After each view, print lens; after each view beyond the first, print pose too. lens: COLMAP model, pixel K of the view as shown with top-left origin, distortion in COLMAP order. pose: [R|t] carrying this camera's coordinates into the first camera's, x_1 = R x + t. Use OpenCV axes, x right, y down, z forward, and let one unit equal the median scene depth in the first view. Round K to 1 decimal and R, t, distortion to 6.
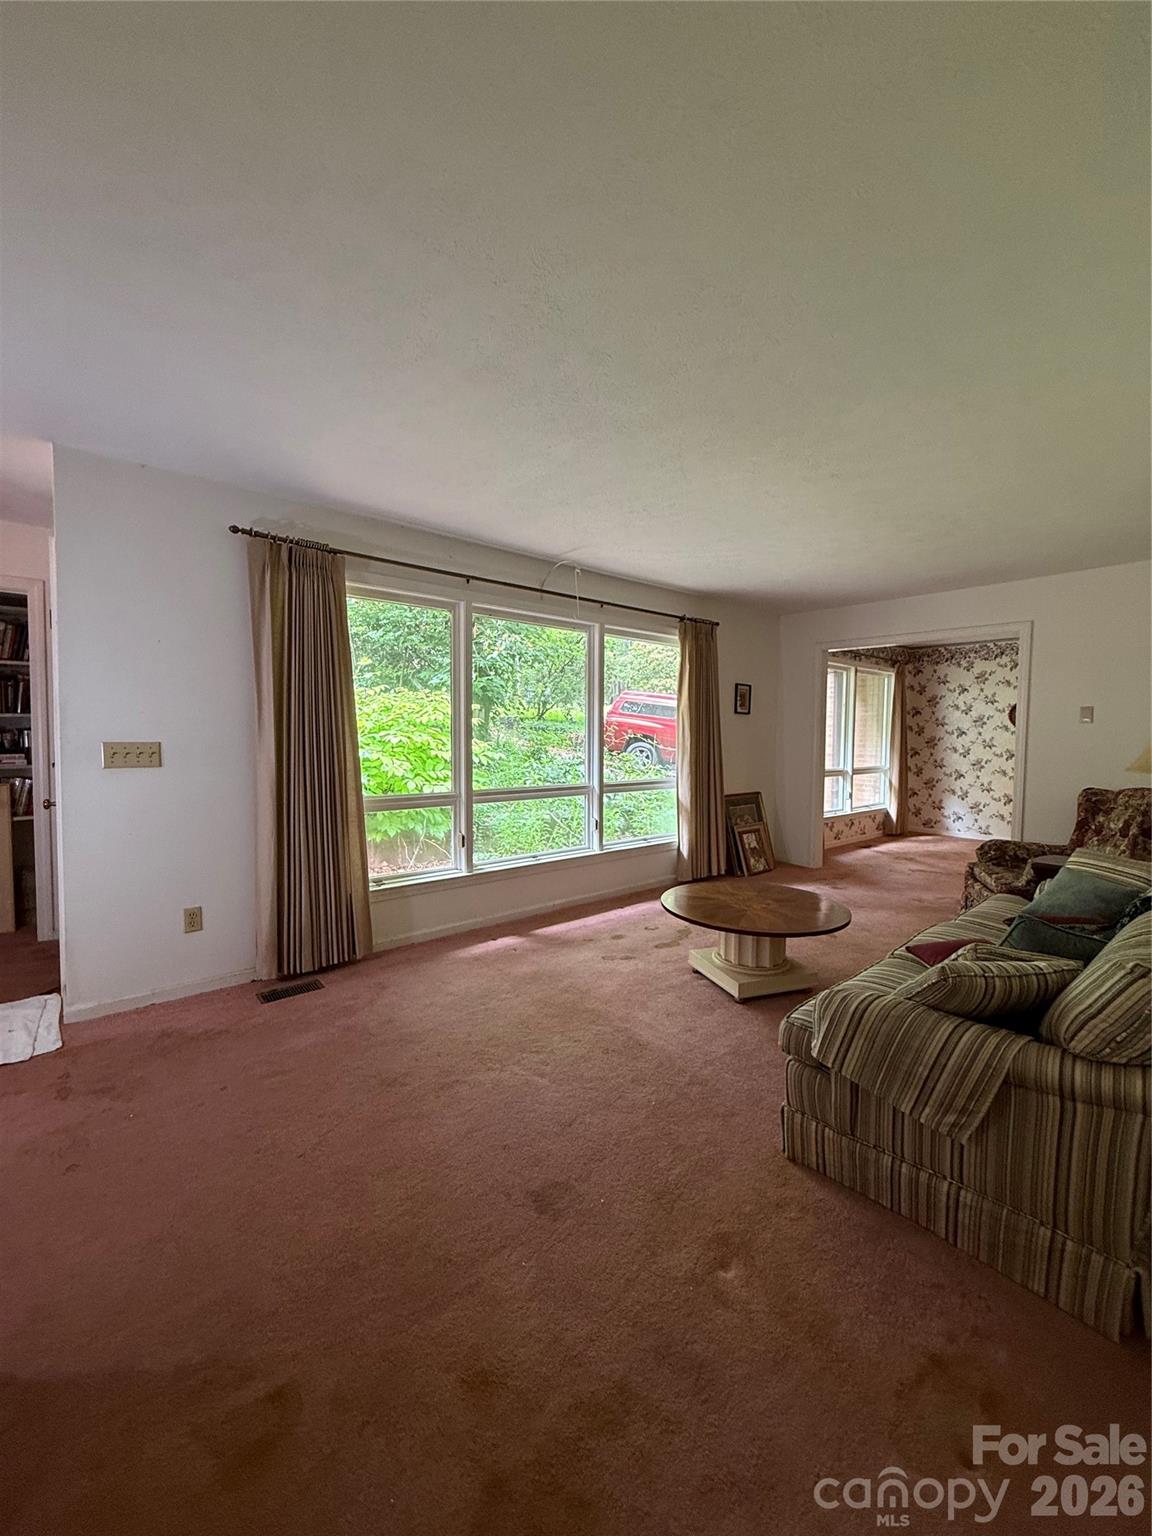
lens RADIAL K [[613.2, 0, 578.2], [0, 613.2, 777.1], [0, 0, 1]] dist [-0.006098, 0.000190]
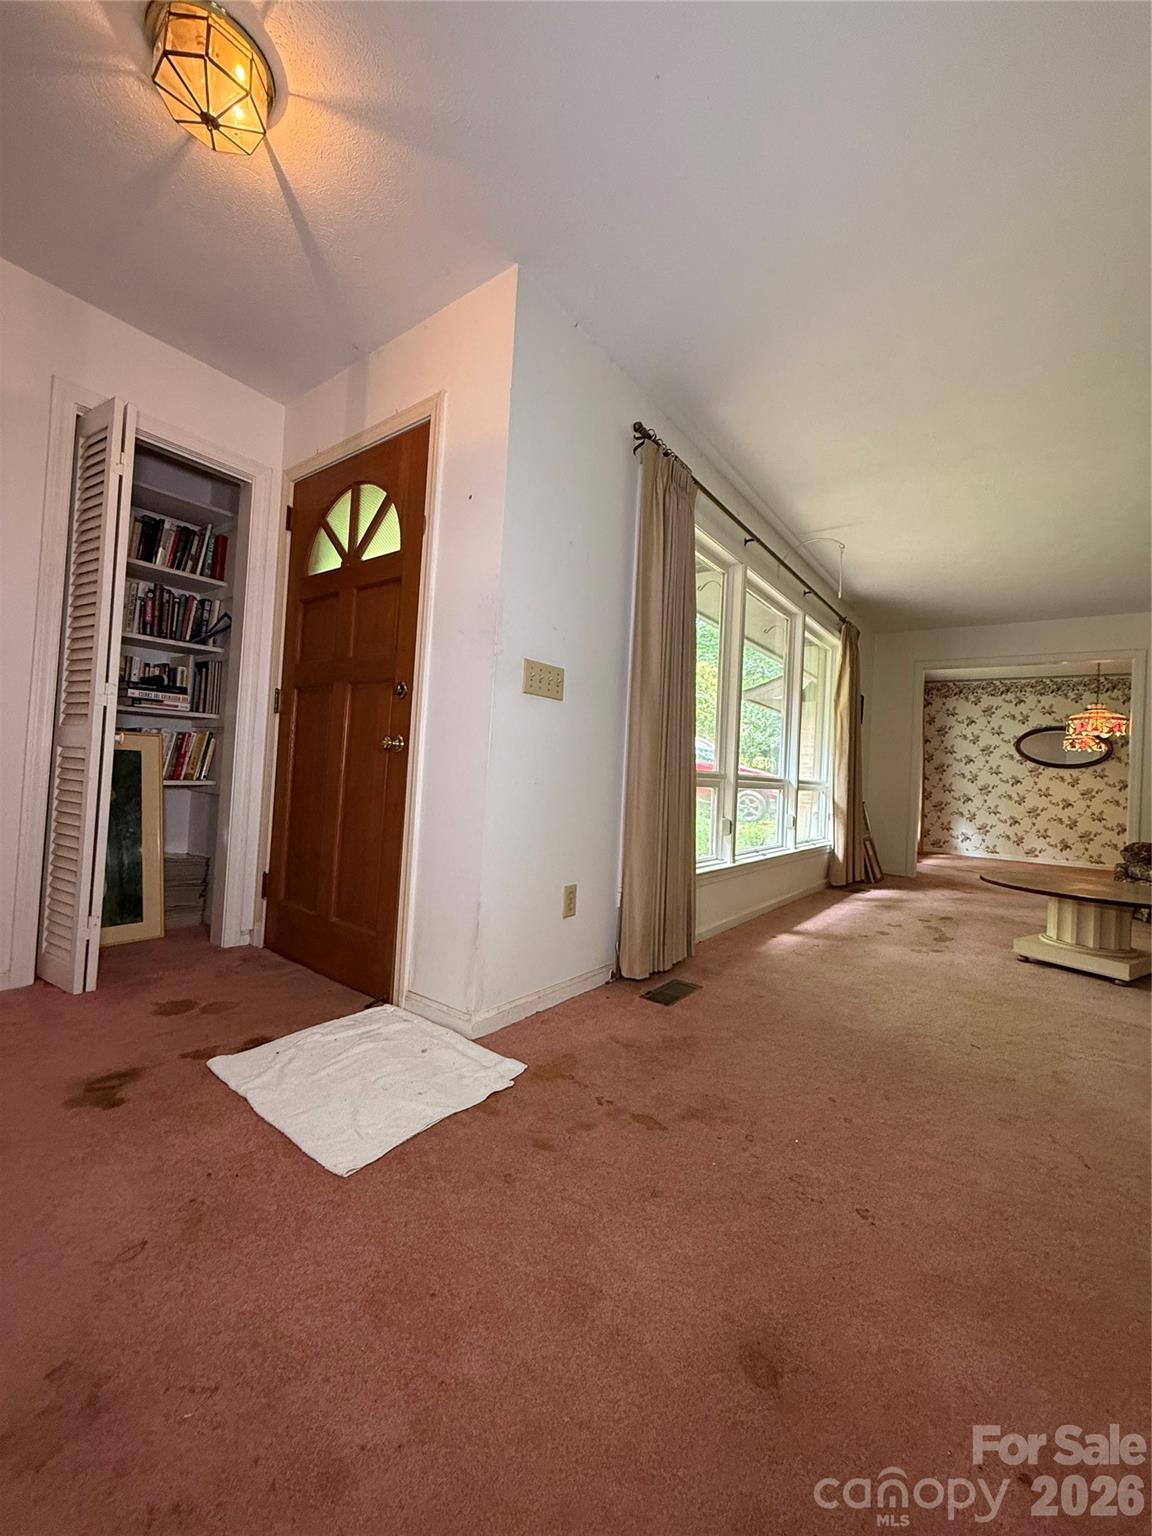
lens RADIAL K [[613.2, 0, 574.4], [0, 613.2, 763.7], [0, 0, 1]] dist [-0.006098, 0.000190]
pose [[0.975038, 0.048031, 0.216780, -0.316282], [-0.030400, 0.996006, -0.083947, 0.049307], [-0.219946, 0.075261, 0.972605, 0.088764]]
